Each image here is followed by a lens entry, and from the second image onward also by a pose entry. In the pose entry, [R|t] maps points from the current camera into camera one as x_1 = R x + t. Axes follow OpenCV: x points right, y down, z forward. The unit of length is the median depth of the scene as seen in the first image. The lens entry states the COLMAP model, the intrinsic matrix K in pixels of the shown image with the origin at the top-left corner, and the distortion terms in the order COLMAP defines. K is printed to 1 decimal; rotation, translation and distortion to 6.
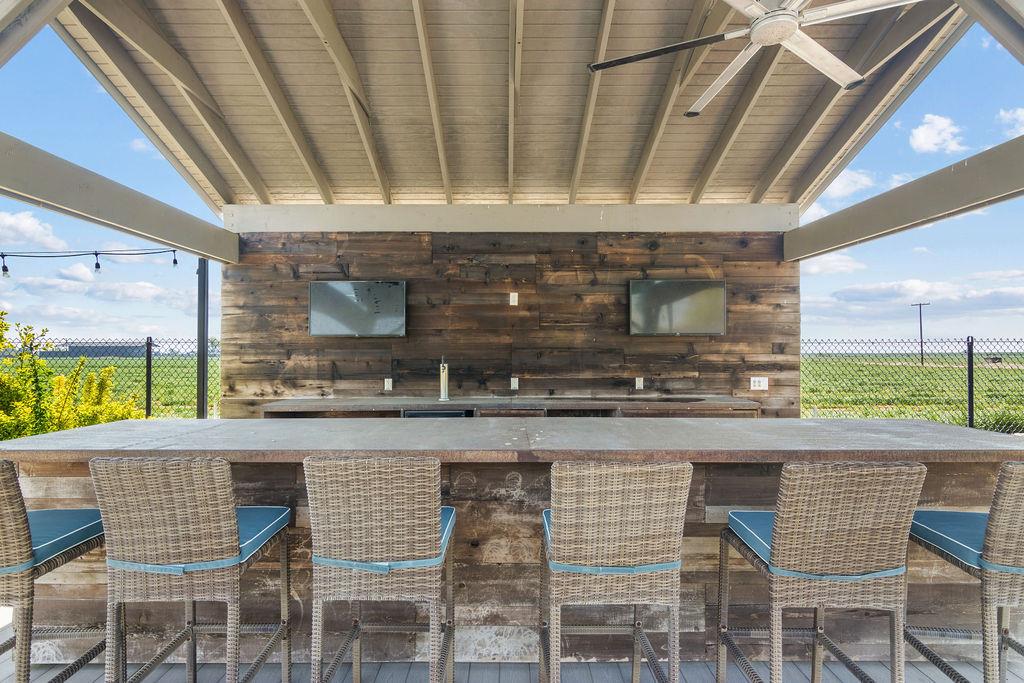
lens RADIAL K [[519.4, 0, 532.4], [0, 519.4, 350.4], [0, 0, 1]] dist [0.000519, -0.000040]
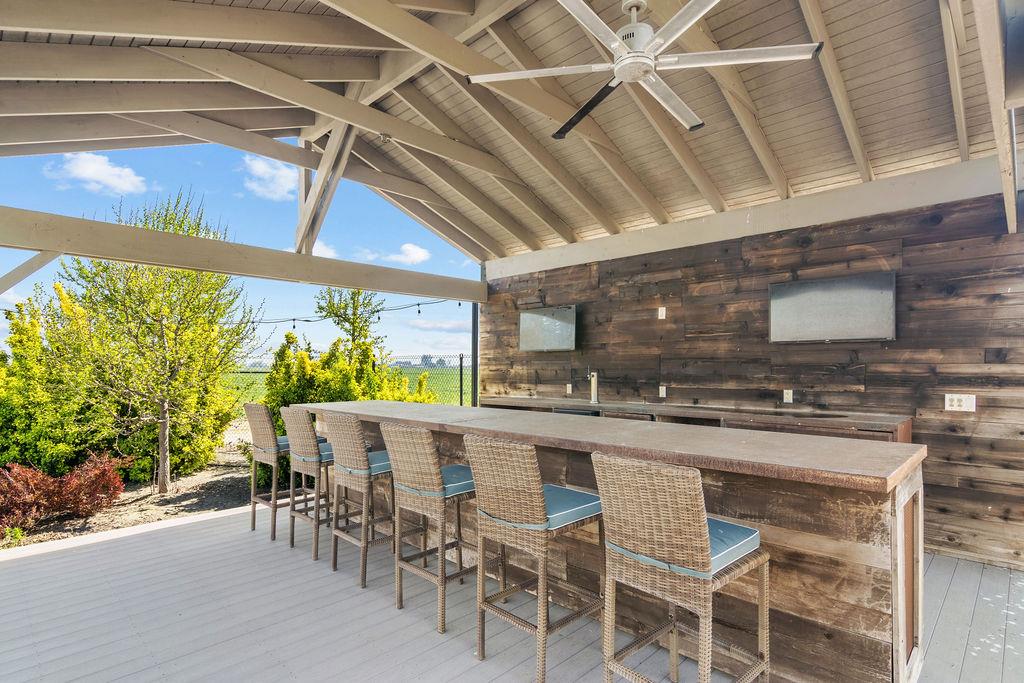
lens RADIAL K [[519.4, 0, 495.0], [0, 519.4, 361.6], [0, 0, 1]] dist [0.000519, -0.000040]
pose [[0.707331, -0.005882, -0.706858, 0.482305], [0.006523, 0.999977, -0.001794, 0.001149], [0.706852, -0.003342, 0.707353, -0.005768]]
